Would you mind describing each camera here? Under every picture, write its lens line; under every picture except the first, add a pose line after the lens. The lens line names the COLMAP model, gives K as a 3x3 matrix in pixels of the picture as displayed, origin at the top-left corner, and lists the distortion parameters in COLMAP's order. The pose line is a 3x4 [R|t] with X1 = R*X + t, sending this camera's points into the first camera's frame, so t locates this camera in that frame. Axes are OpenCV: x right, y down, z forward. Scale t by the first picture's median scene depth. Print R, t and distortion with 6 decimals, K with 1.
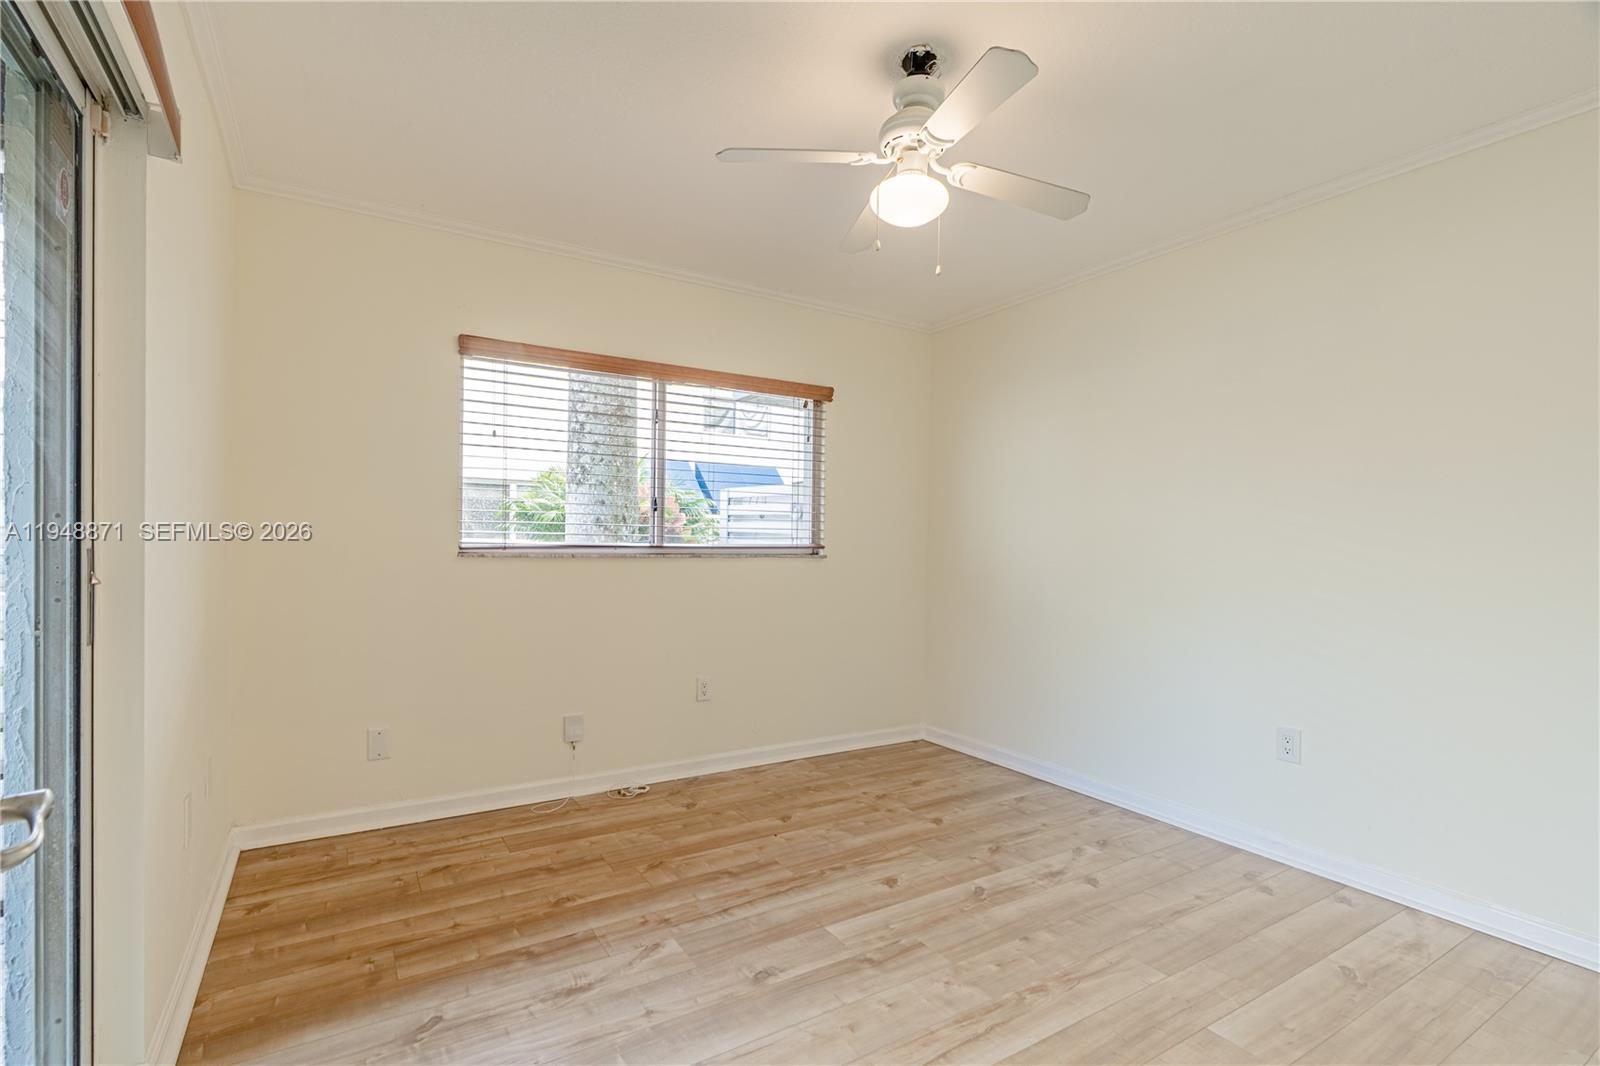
lens RADIAL K [[732.8, 0, 795.1], [0, 732.8, 536.8], [0, 0, 1]] dist [-0.001377, -0.000164]
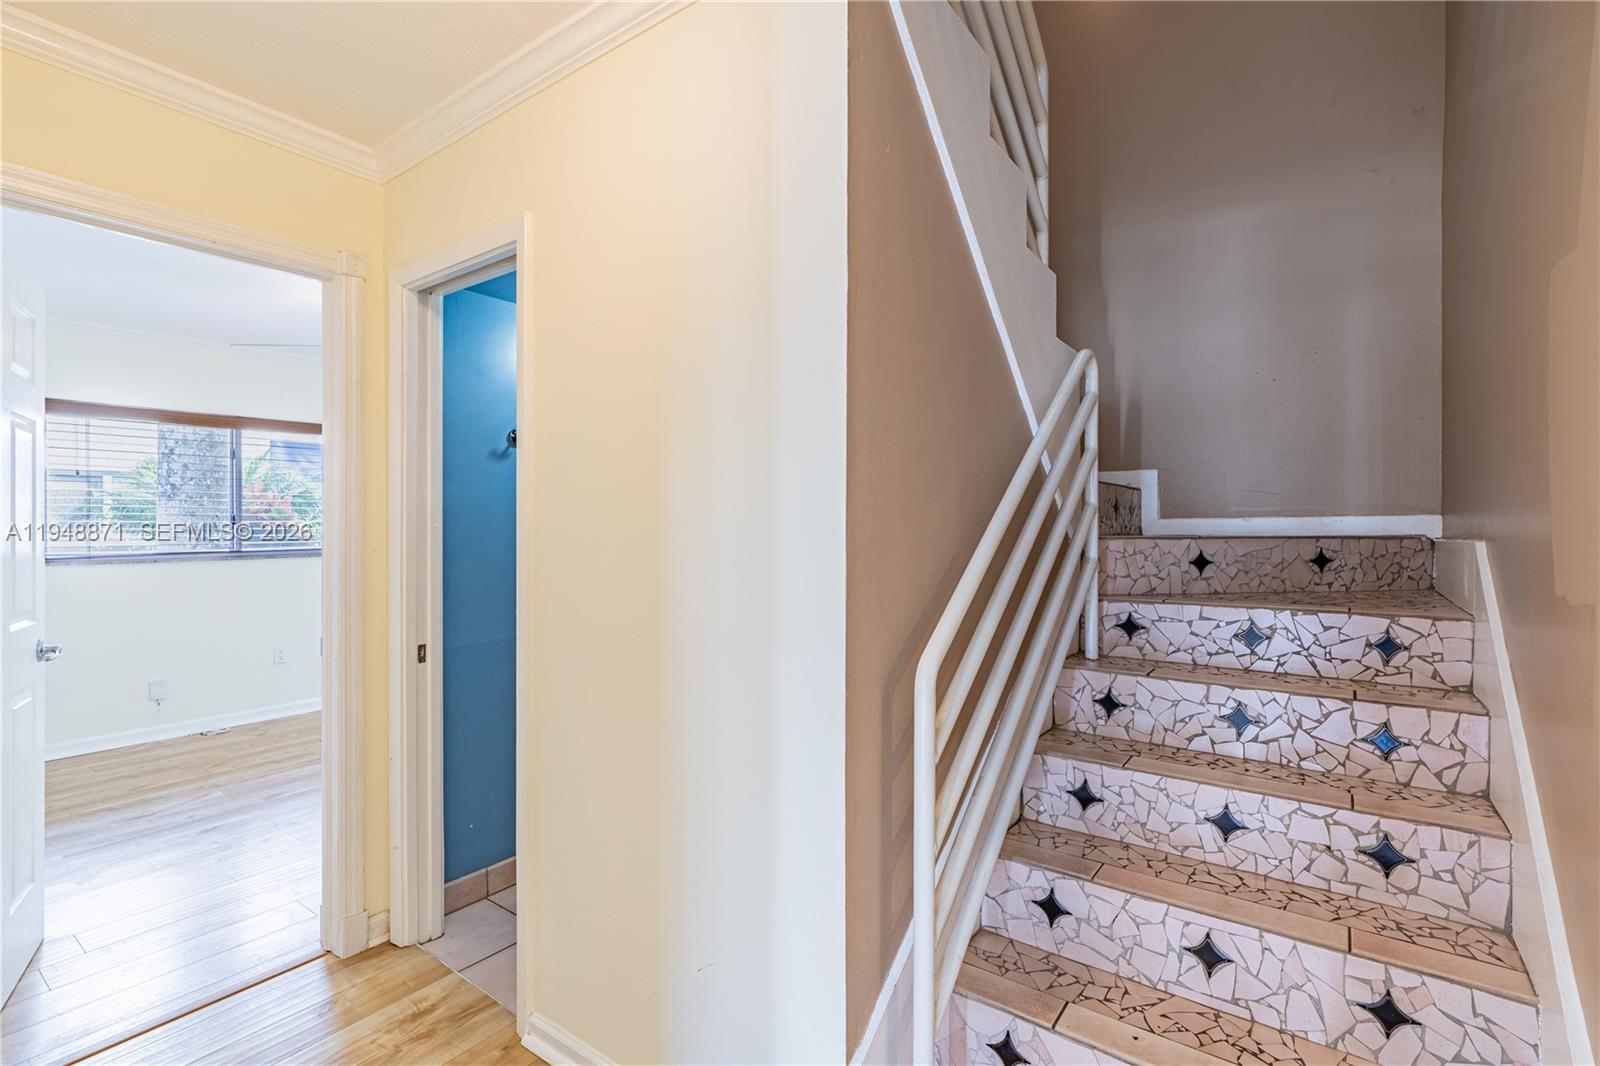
lens RADIAL K [[735.3, 0, 793.9], [0, 735.3, 524.2], [0, 0, 1]] dist [-0.000225, 0.000068]
pose [[0.929401, -0.011568, 0.368891, 0.304816], [0.007836, 0.999902, 0.011612, -0.050030], [-0.368989, -0.007901, 0.929400, -0.721502]]
